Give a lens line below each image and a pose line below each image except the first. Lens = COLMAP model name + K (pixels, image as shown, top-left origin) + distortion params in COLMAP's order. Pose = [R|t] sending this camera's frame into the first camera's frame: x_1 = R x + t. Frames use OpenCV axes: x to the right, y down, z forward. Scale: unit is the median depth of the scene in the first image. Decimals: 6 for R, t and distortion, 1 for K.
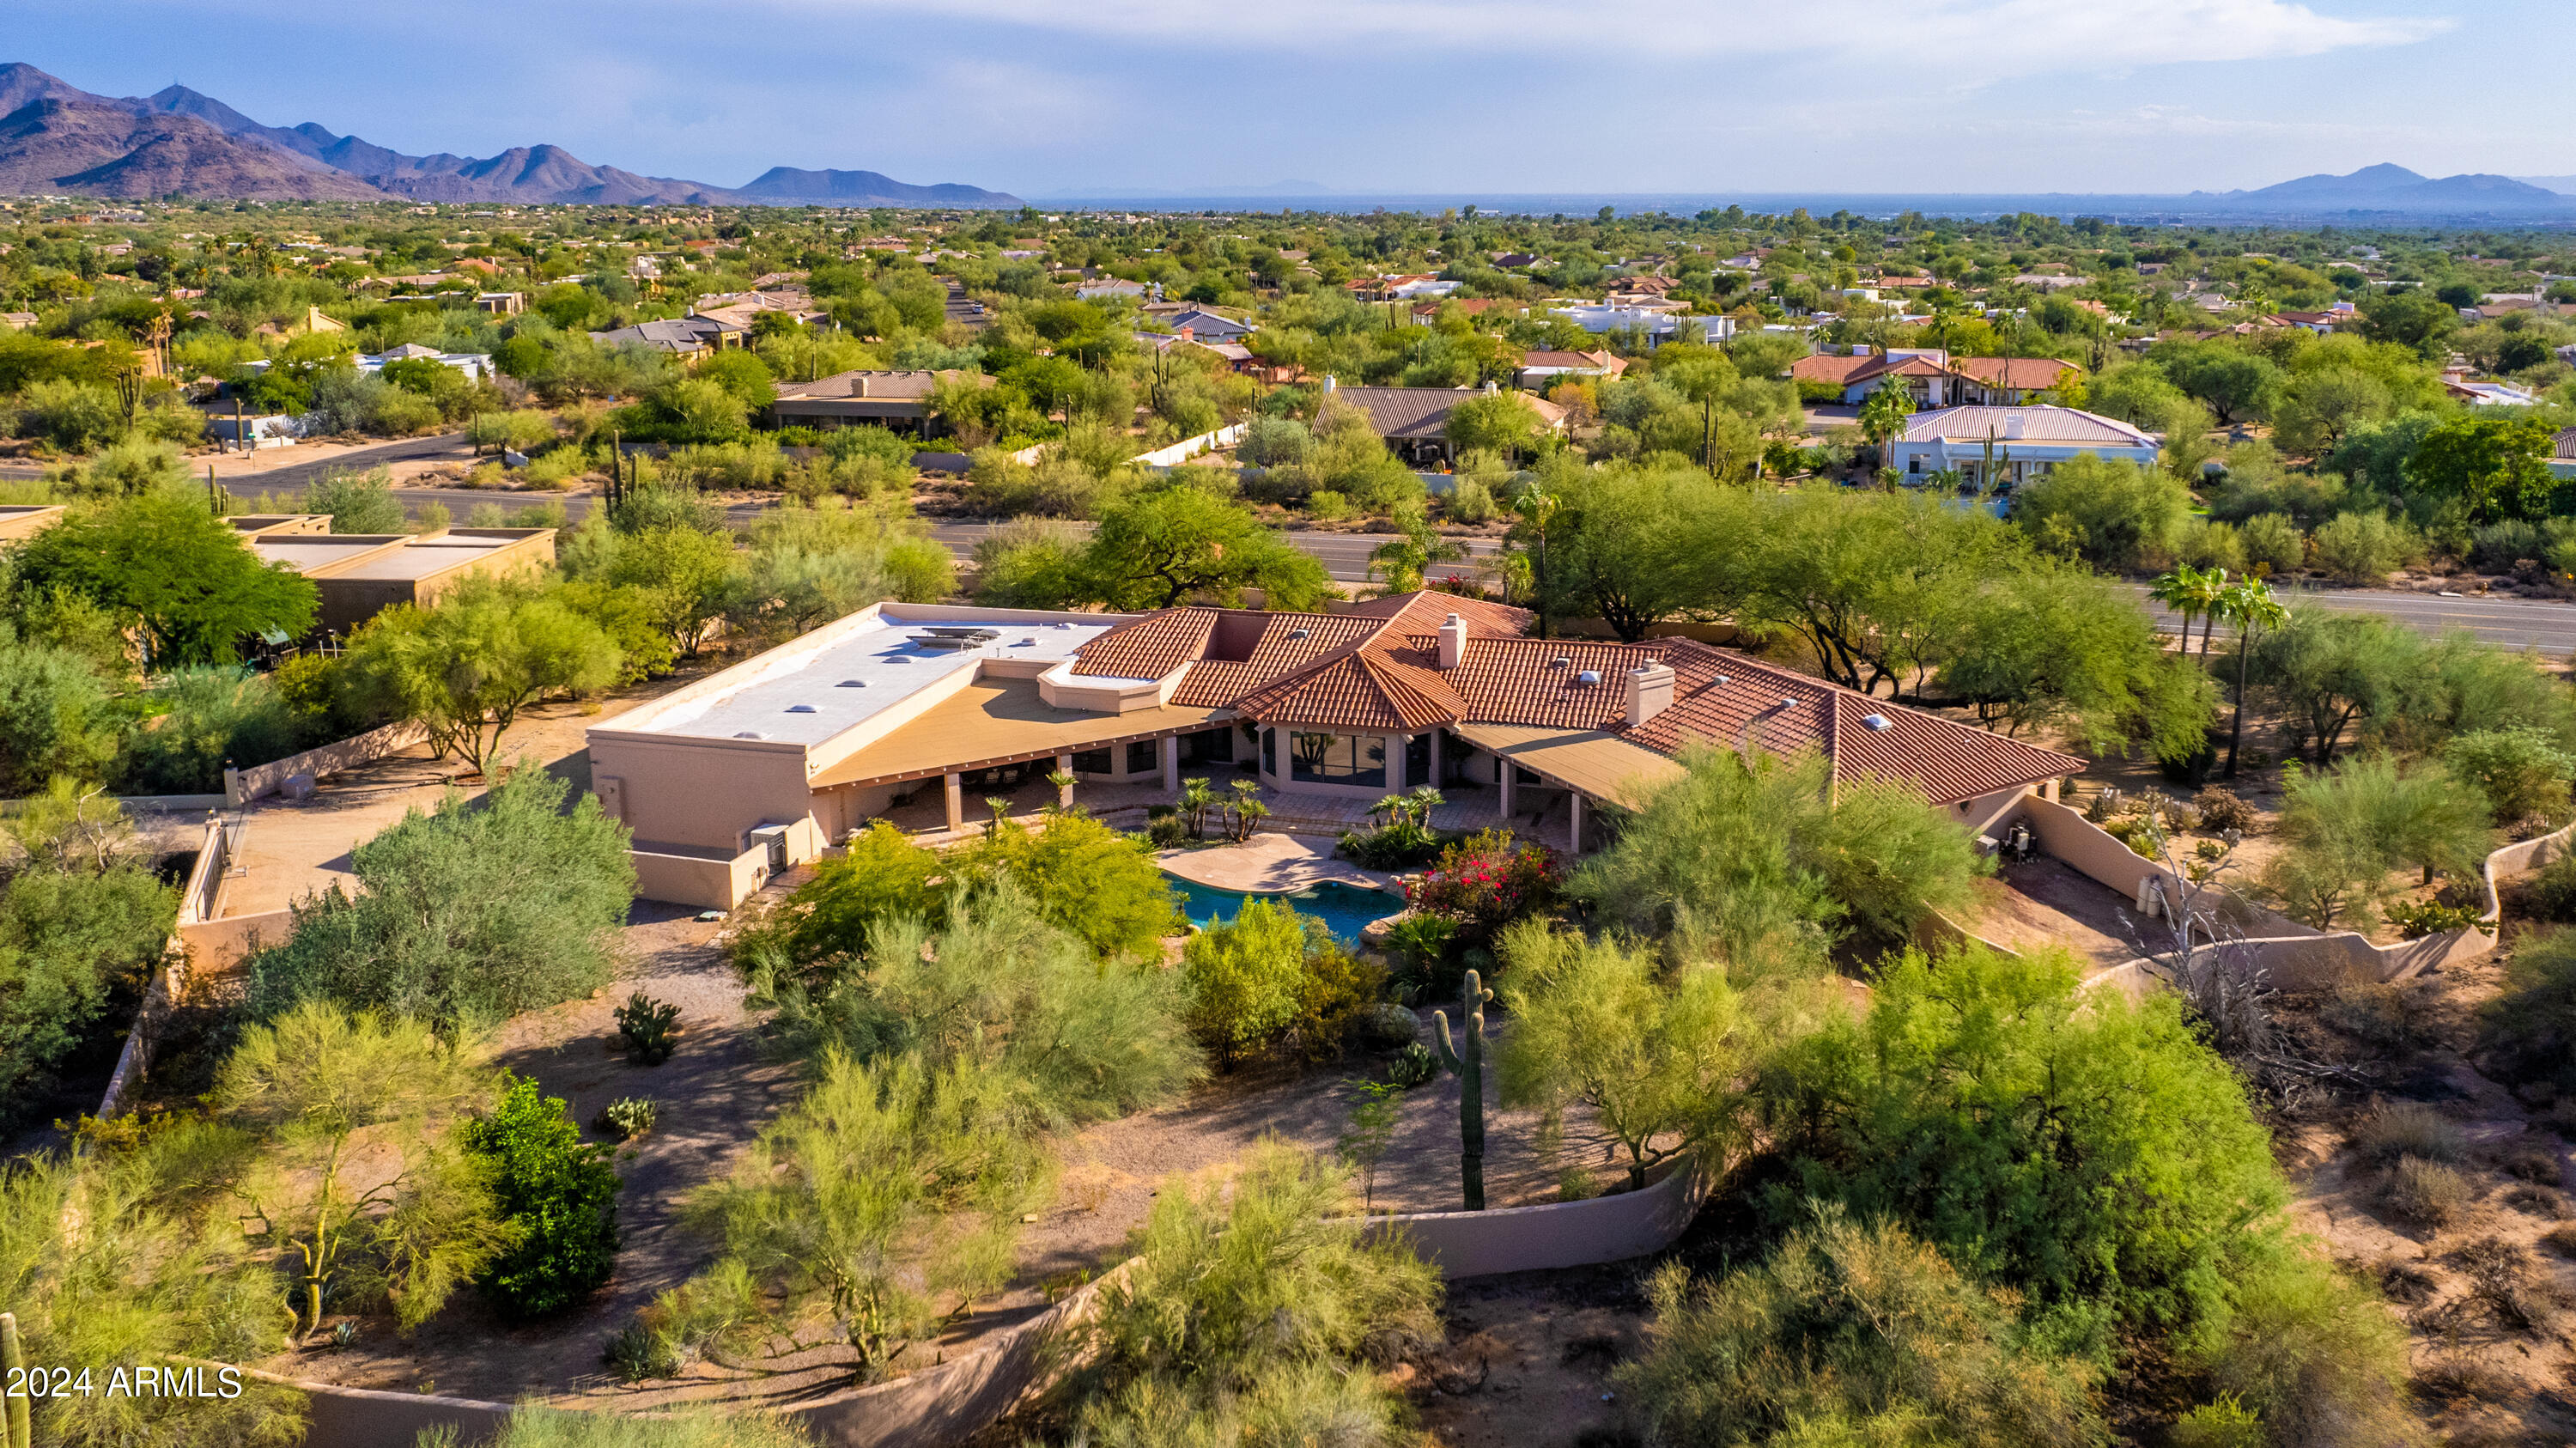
lens RADIAL K [[1717.7, 0, 1291.5], [0, 1717.7, 726.0], [0, 0, 1]] dist [-0.009678, -0.000931]
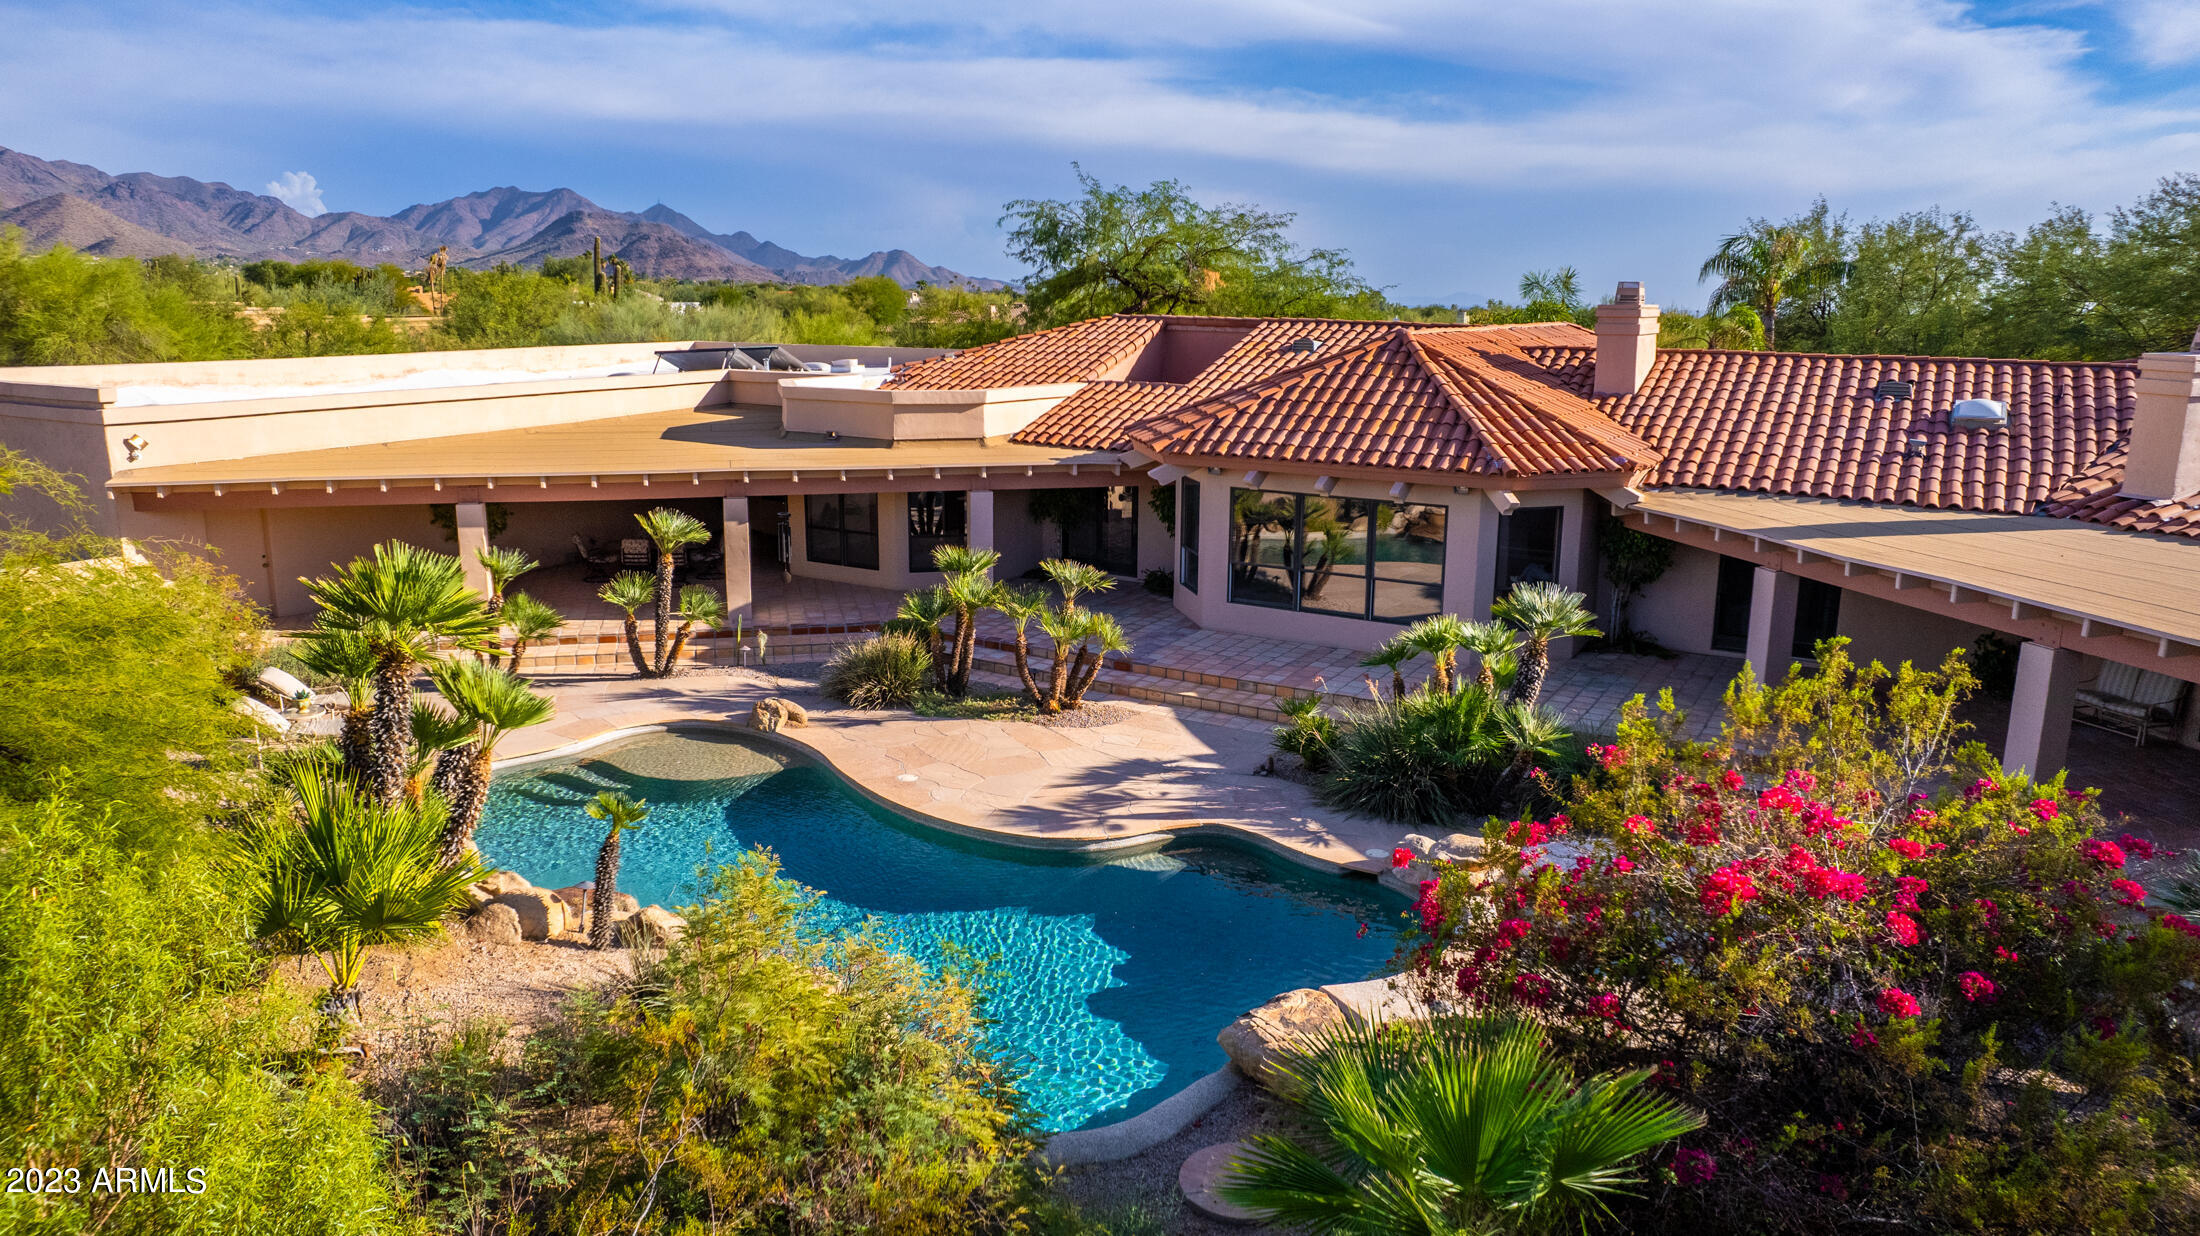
lens RADIAL K [[1466.9, 0, 1100.4], [0, 1466.9, 612.9], [0, 0, 1]] dist [-0.009678, -0.000931]
pose [[0.973297, 0.086218, -0.212741, 0.053714], [-0.099514, 0.993646, -0.052584, 0.063132], [0.206856, 0.072351, 0.975693, 0.684533]]
